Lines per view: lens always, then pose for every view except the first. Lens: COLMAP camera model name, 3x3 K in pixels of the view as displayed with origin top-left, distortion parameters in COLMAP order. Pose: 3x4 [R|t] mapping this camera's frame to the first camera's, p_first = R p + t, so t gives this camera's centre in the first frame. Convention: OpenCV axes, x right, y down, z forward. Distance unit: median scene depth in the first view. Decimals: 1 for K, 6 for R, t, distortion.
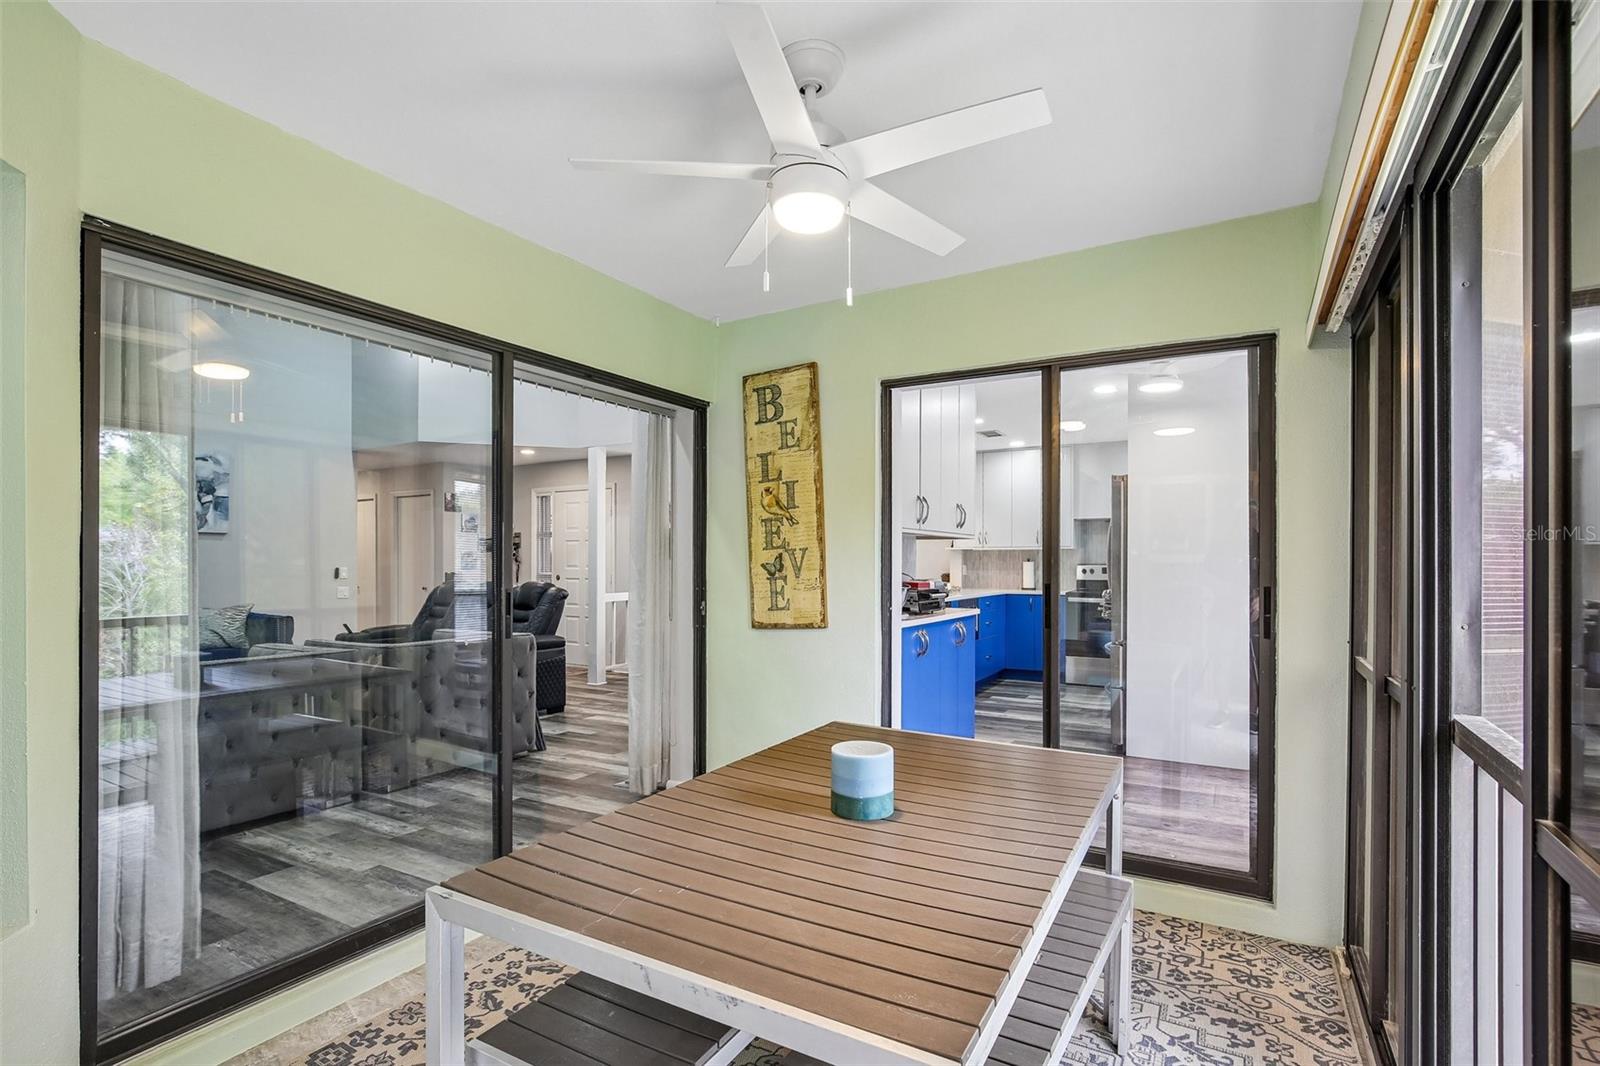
lens RADIAL K [[752.9, 0, 796.8], [0, 752.9, 558.0], [0, 0, 1]] dist [0.001705, 0.000040]
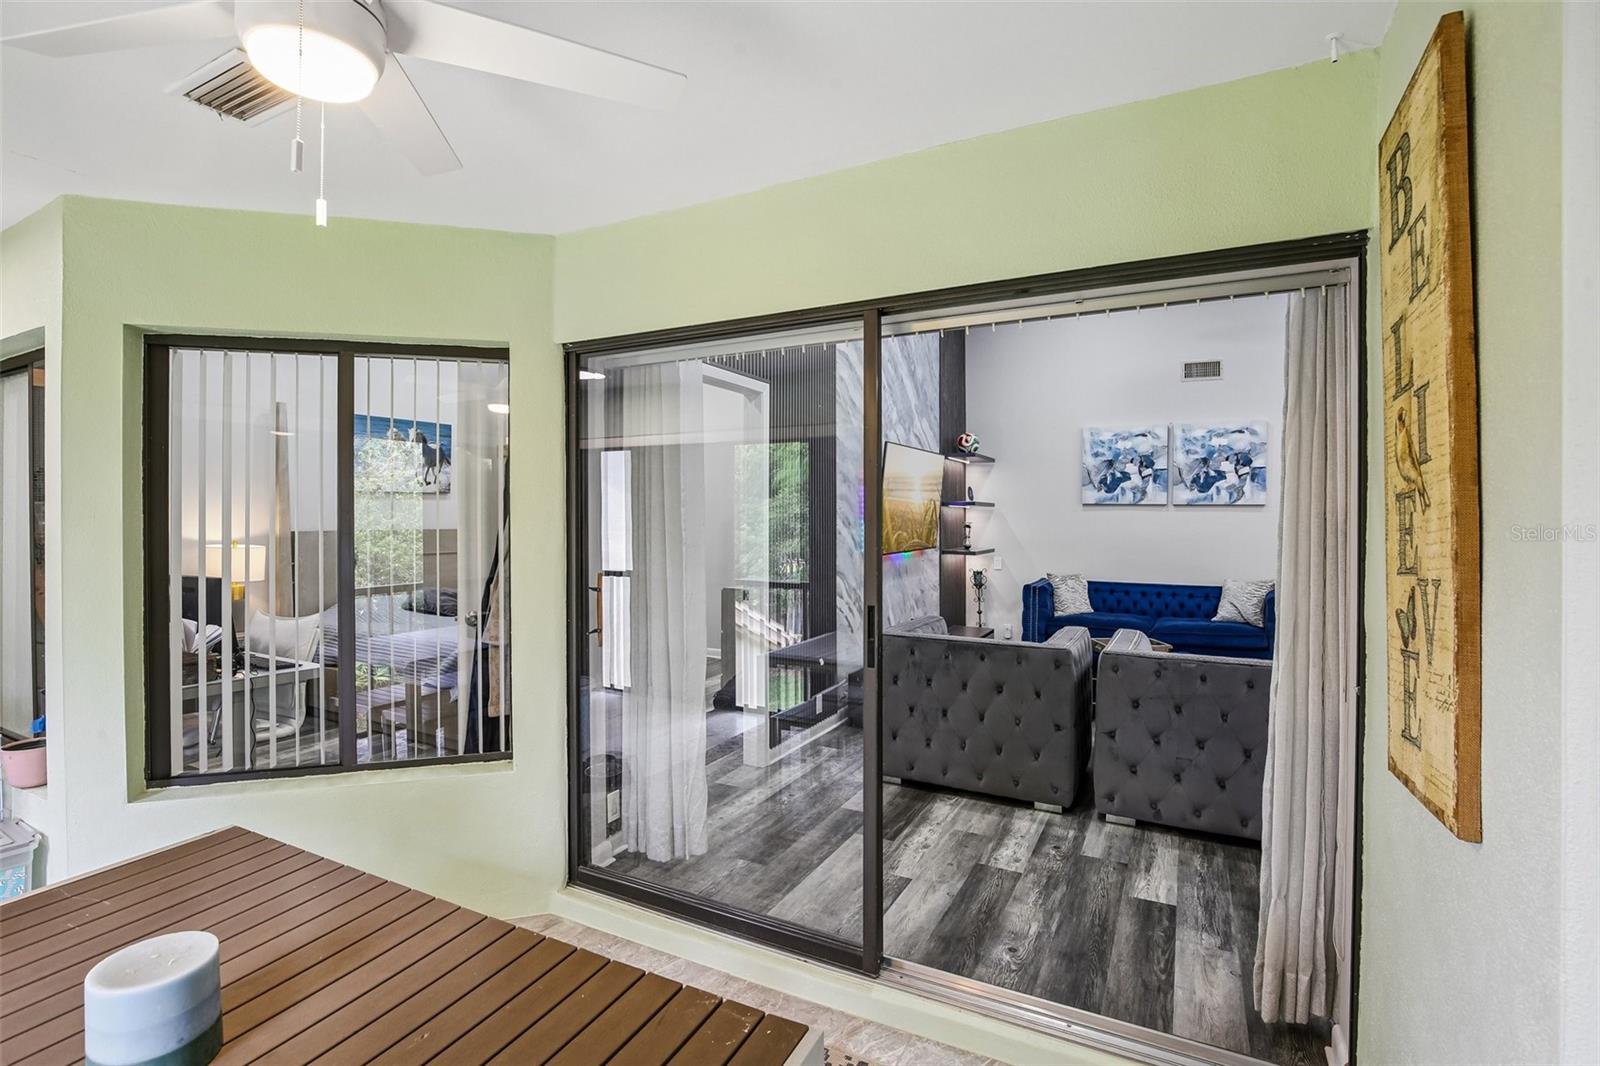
lens RADIAL K [[741.5, 0, 793.8], [0, 741.5, 532.1], [0, 0, 1]] dist [-0.028676, 0.000516]
pose [[0.058812, 0.023458, -0.997993, 0.285547], [0.005495, 0.999701, 0.023822, -0.044082], [0.998254, -0.006885, 0.058665, 0.640159]]
